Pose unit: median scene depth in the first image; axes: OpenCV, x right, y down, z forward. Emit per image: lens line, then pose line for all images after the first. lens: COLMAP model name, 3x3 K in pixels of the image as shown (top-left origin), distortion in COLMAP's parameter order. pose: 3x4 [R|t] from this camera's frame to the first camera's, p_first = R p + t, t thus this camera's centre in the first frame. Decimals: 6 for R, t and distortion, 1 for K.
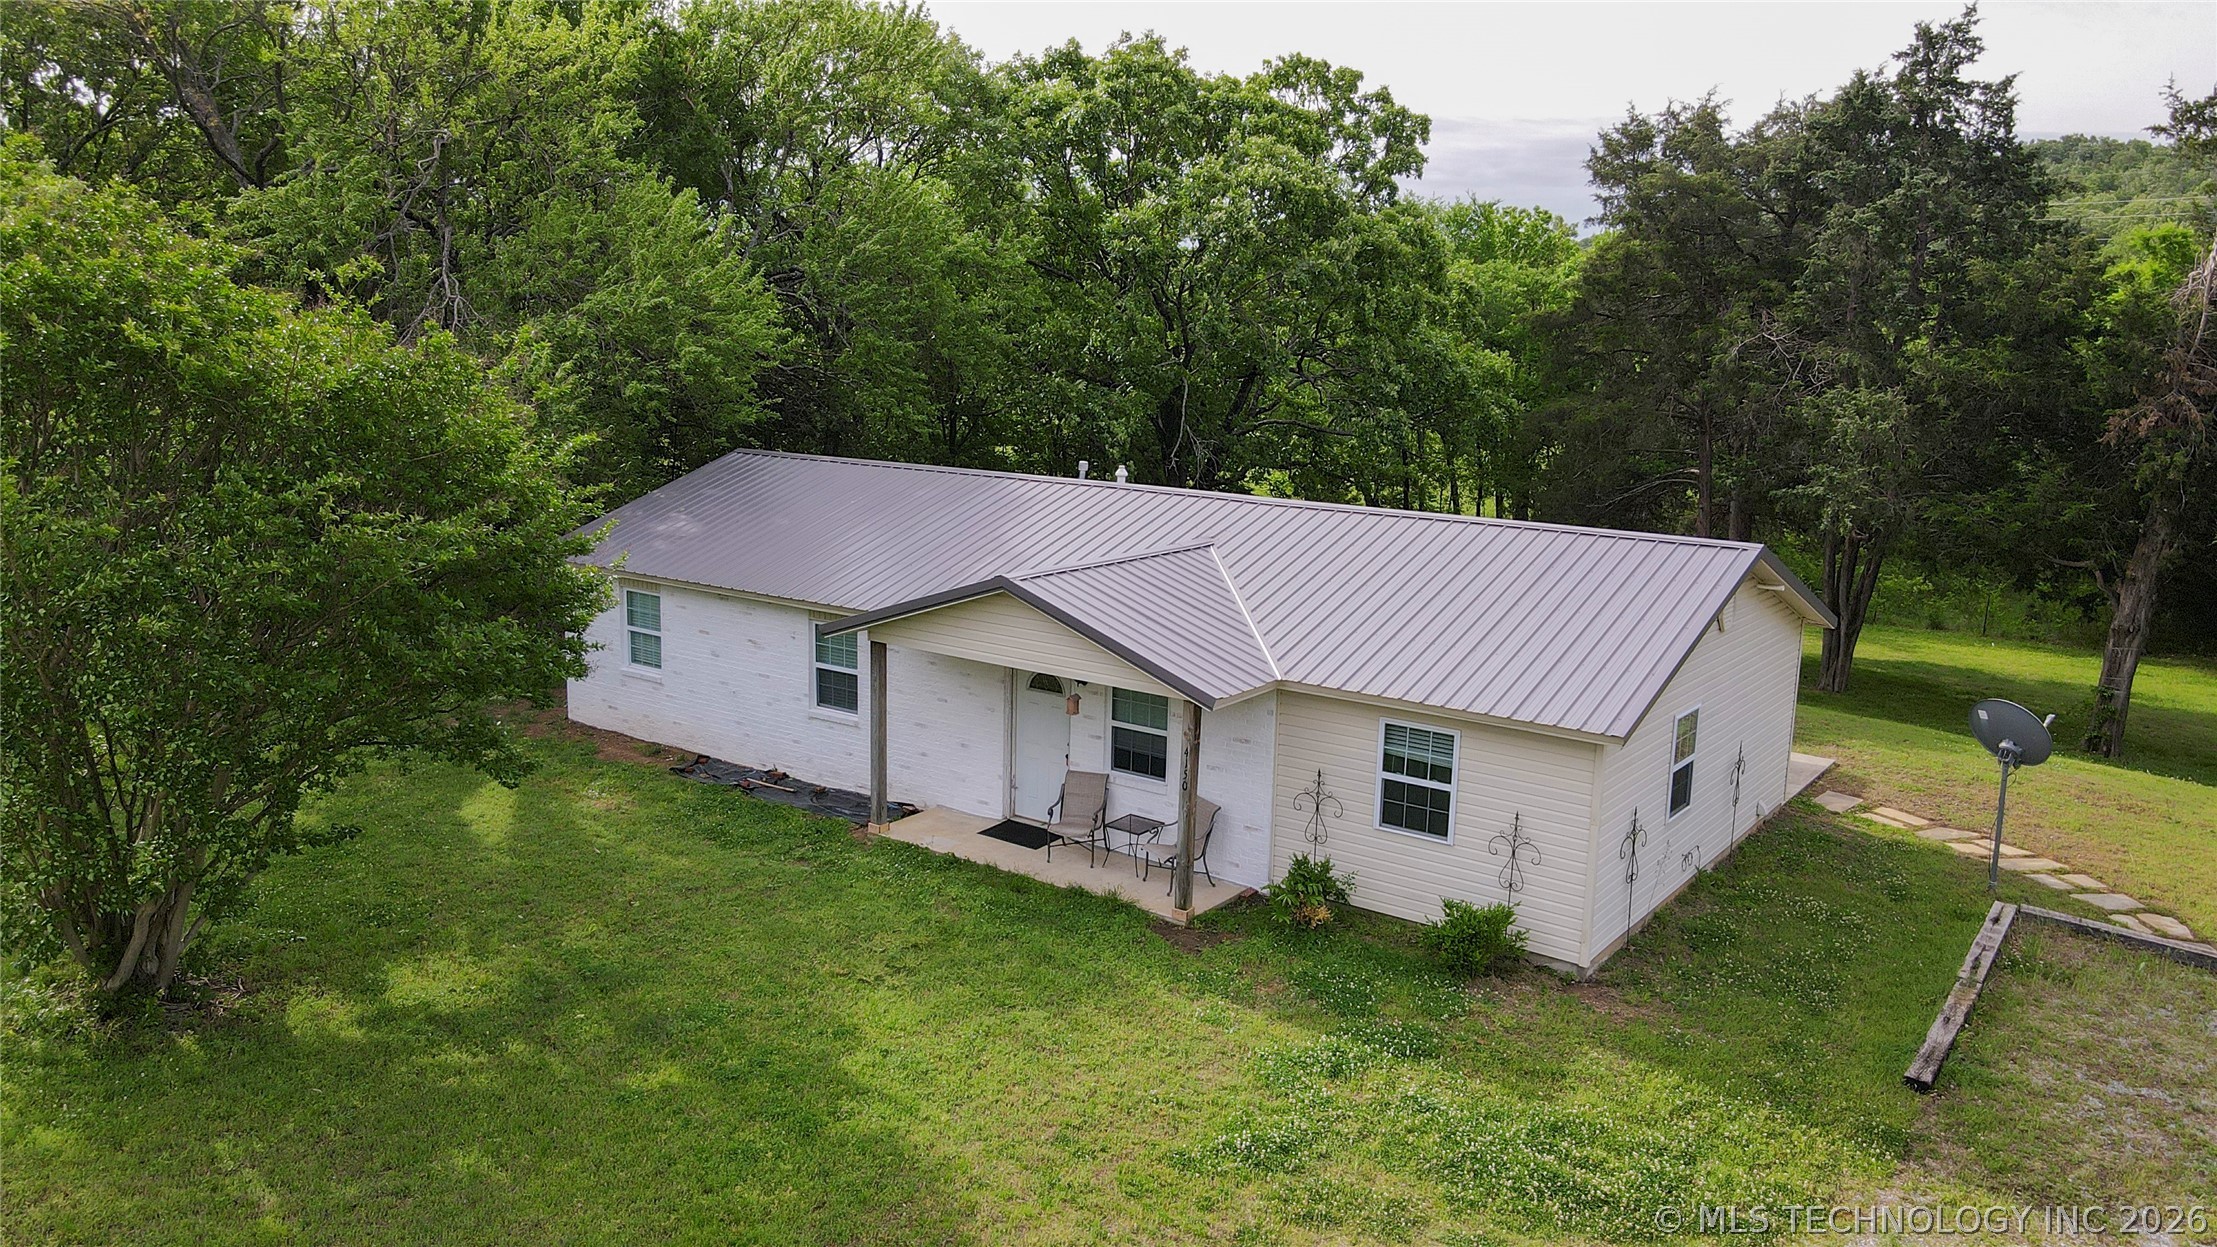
lens RADIAL K [[1640.5, 0, 1100.0], [0, 1640.5, 624.2], [0, 0, 1]] dist [0.021715, 0.002893]
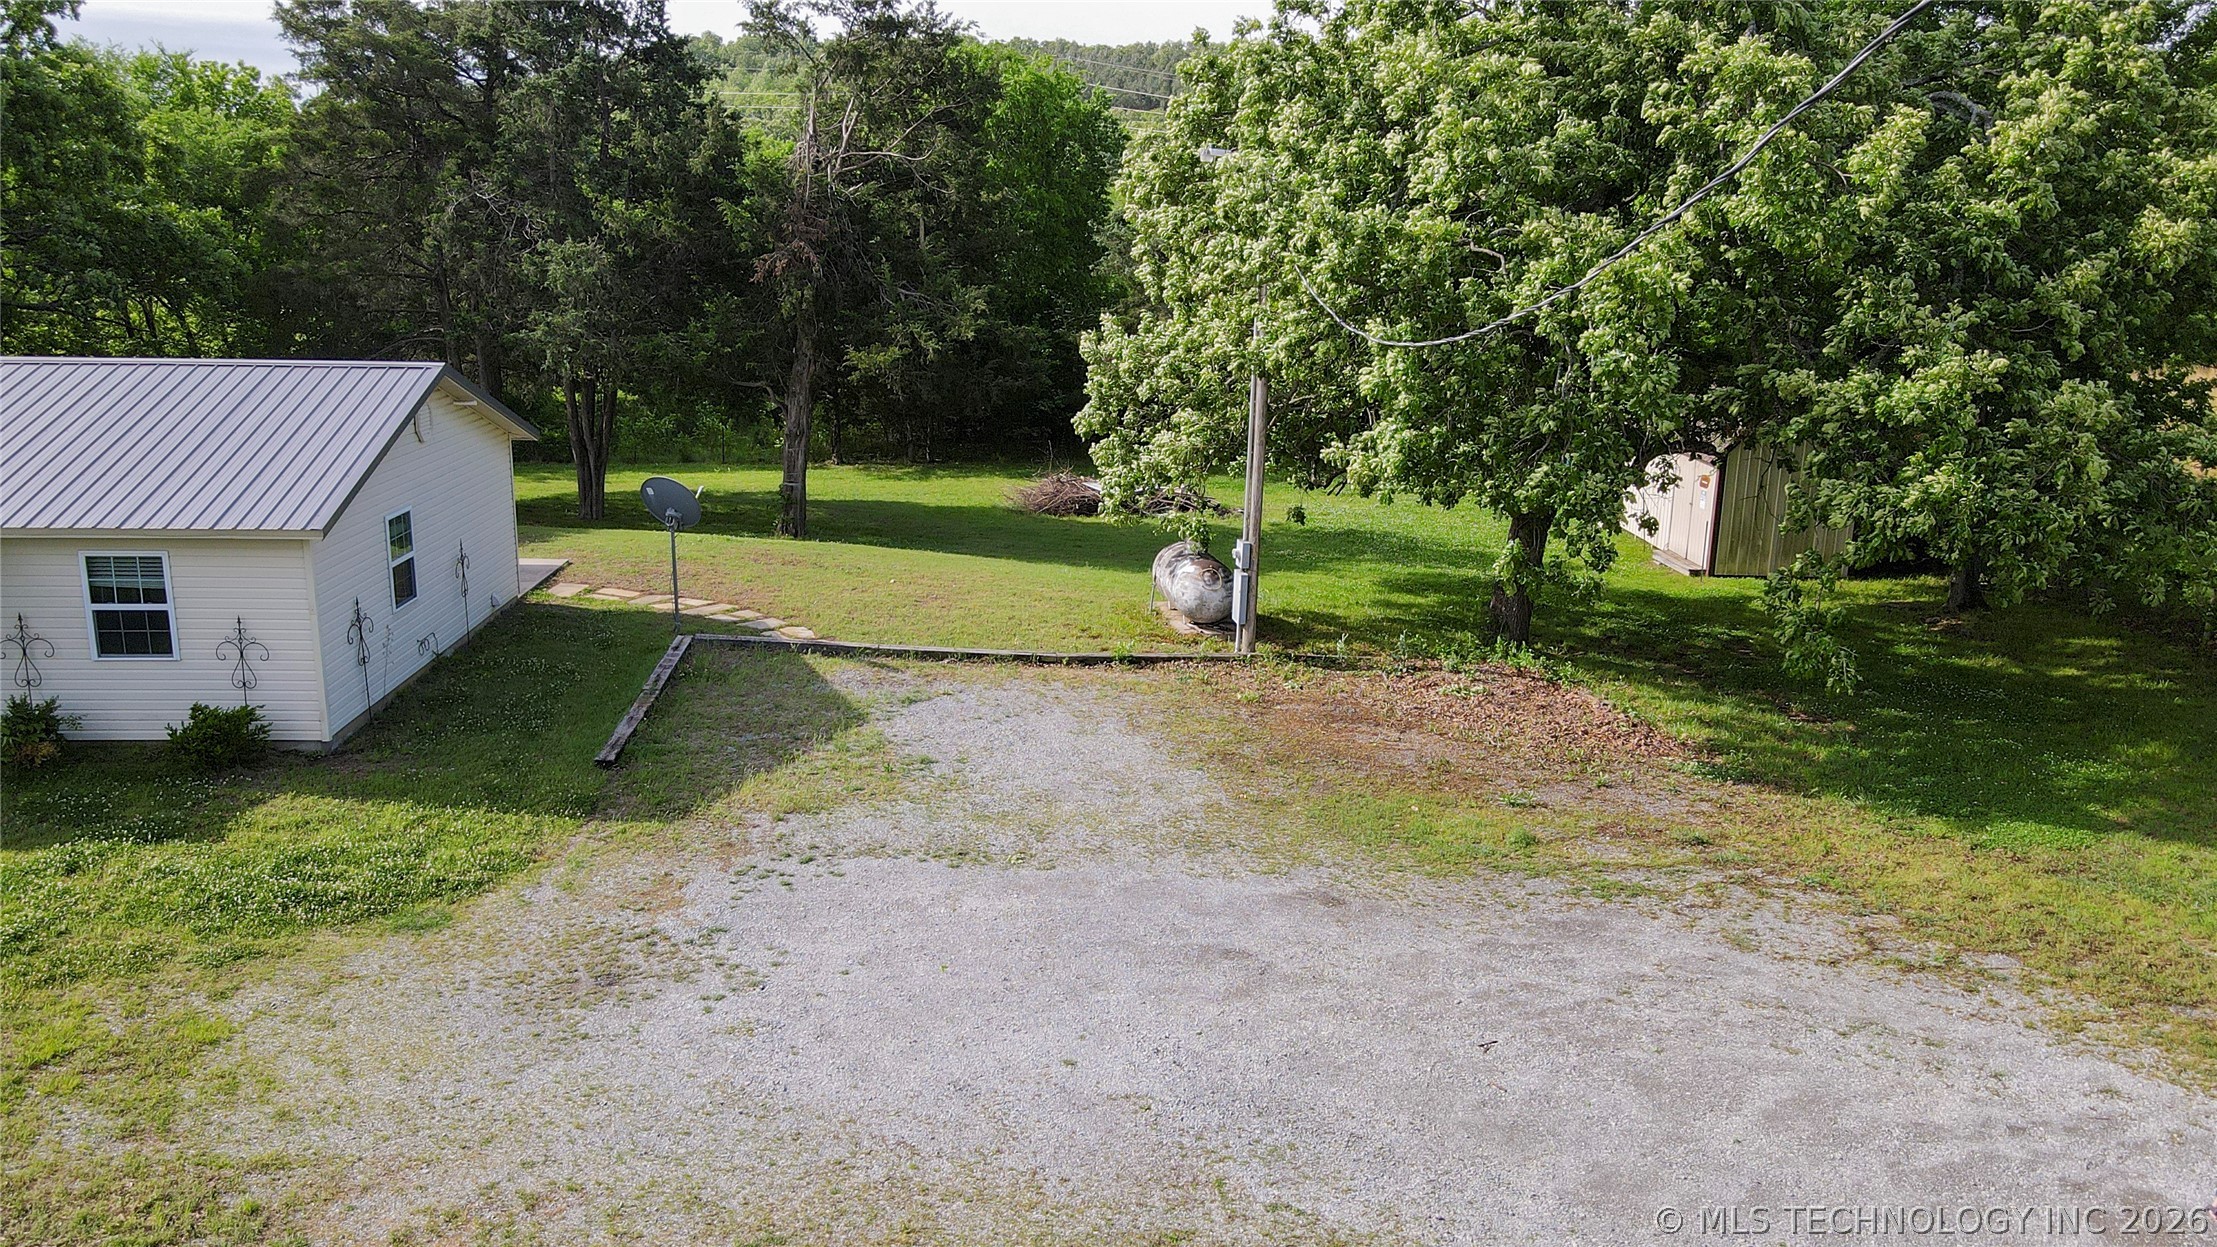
lens RADIAL K [[1640.5, 0, 1105.9], [0, 1640.5, 629.6], [0, 0, 1]] dist [0.021715, 0.002893]
pose [[0.765600, -0.164584, 0.621907, 0.011748], [0.118108, 0.986248, 0.115608, 0.057841], [-0.632382, -0.015057, 0.774511, -0.185841]]
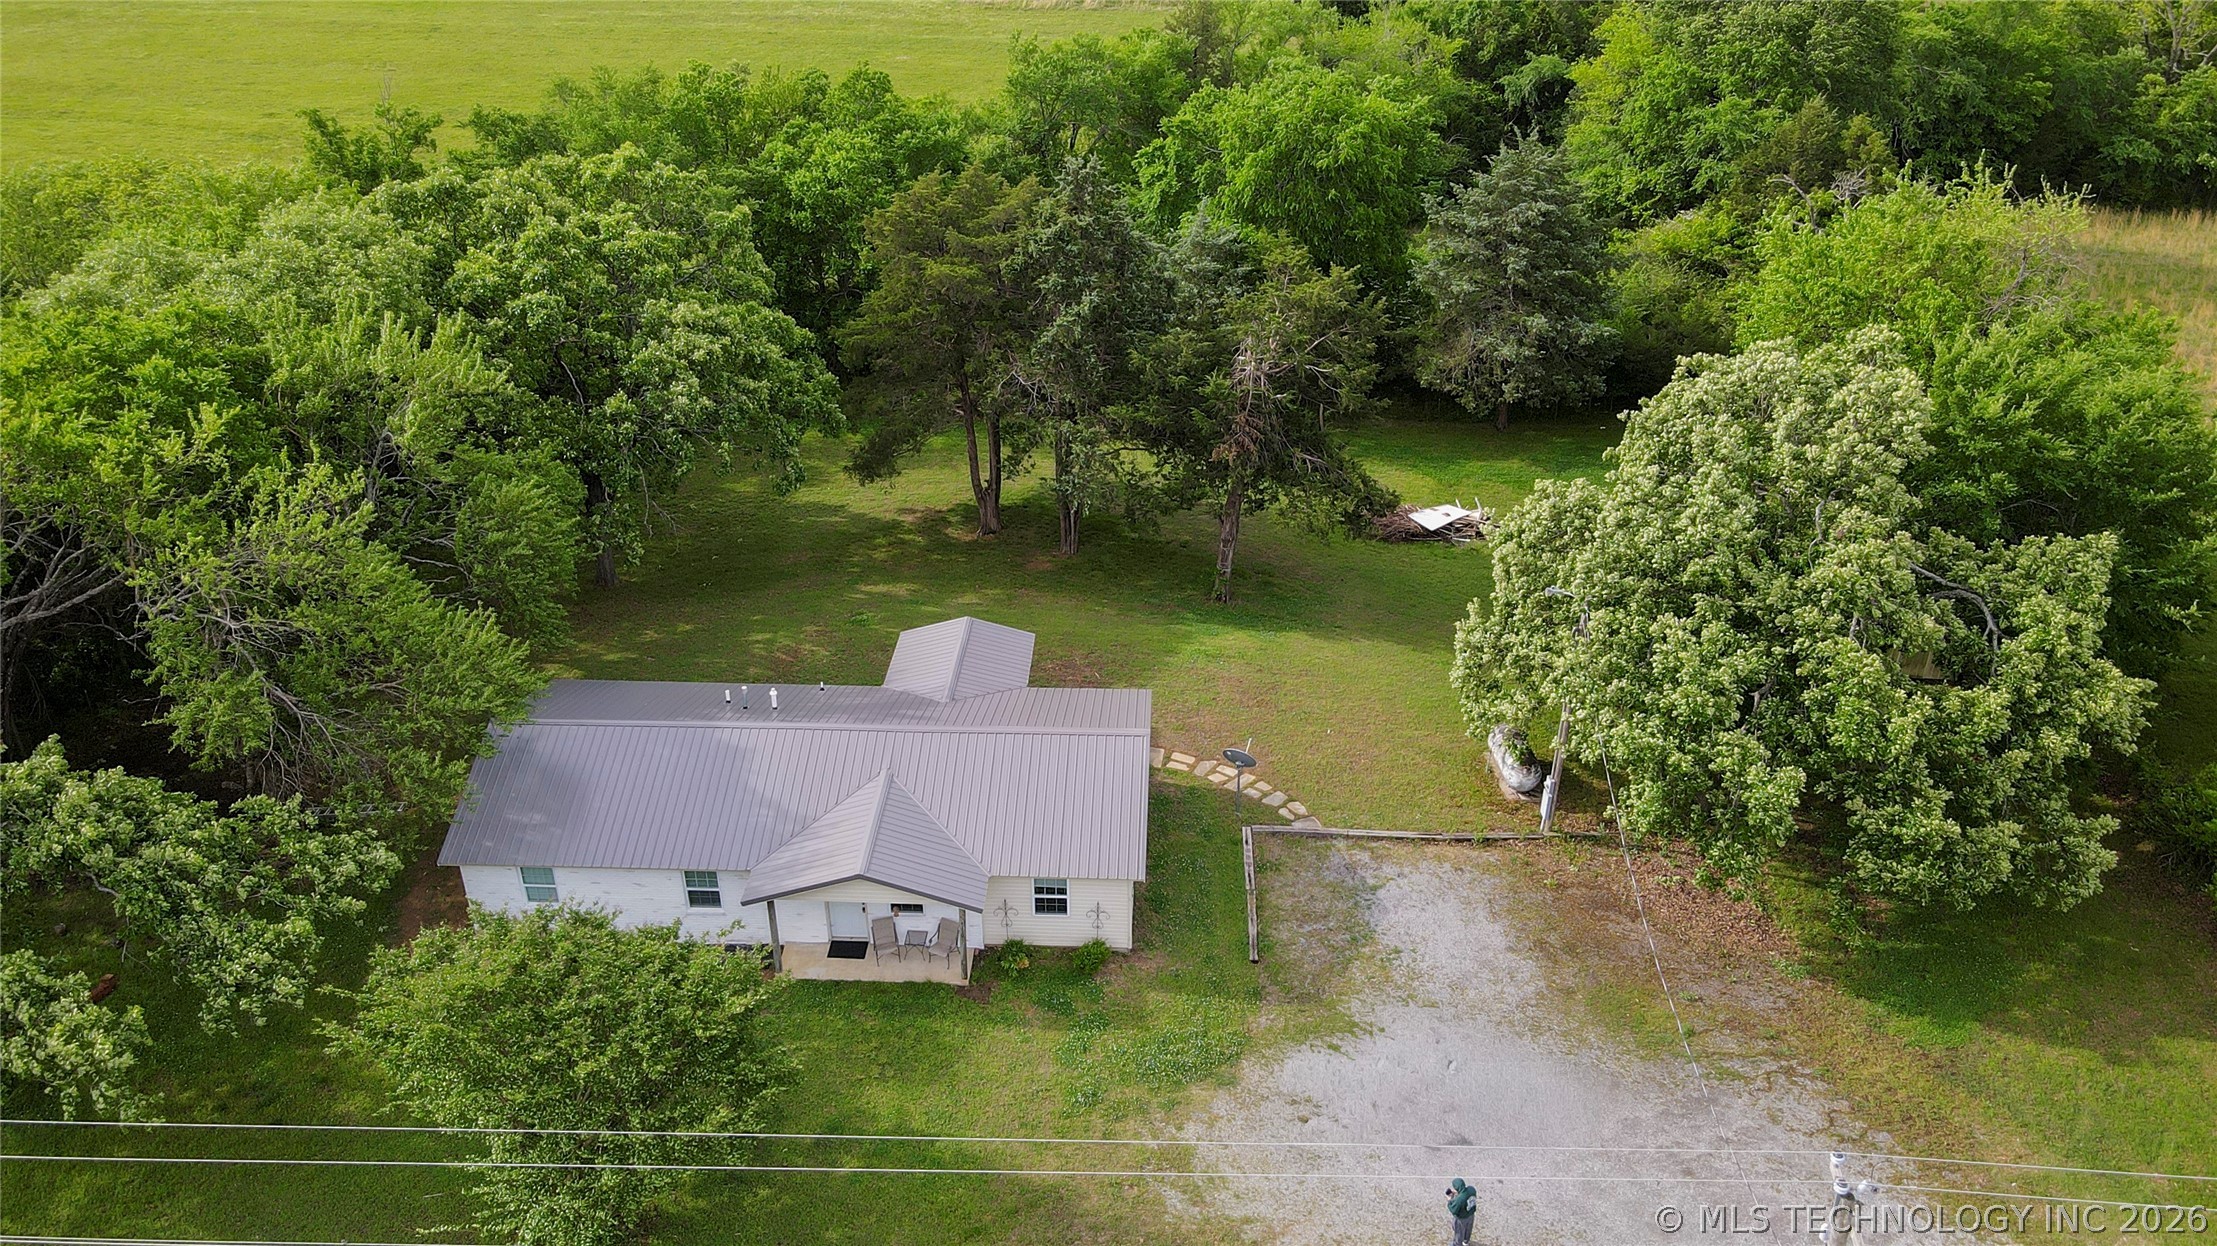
lens RADIAL K [[1640.5, 0, 1113.0], [0, 1640.5, 707.9], [0, 0, 1]] dist [0.021715, 0.002893]
pose [[0.829635, -0.319435, 0.457895, -0.657236], [0.123600, 0.904884, 0.407318, -0.997548], [-0.544453, -0.281330, 0.790205, -0.738171]]
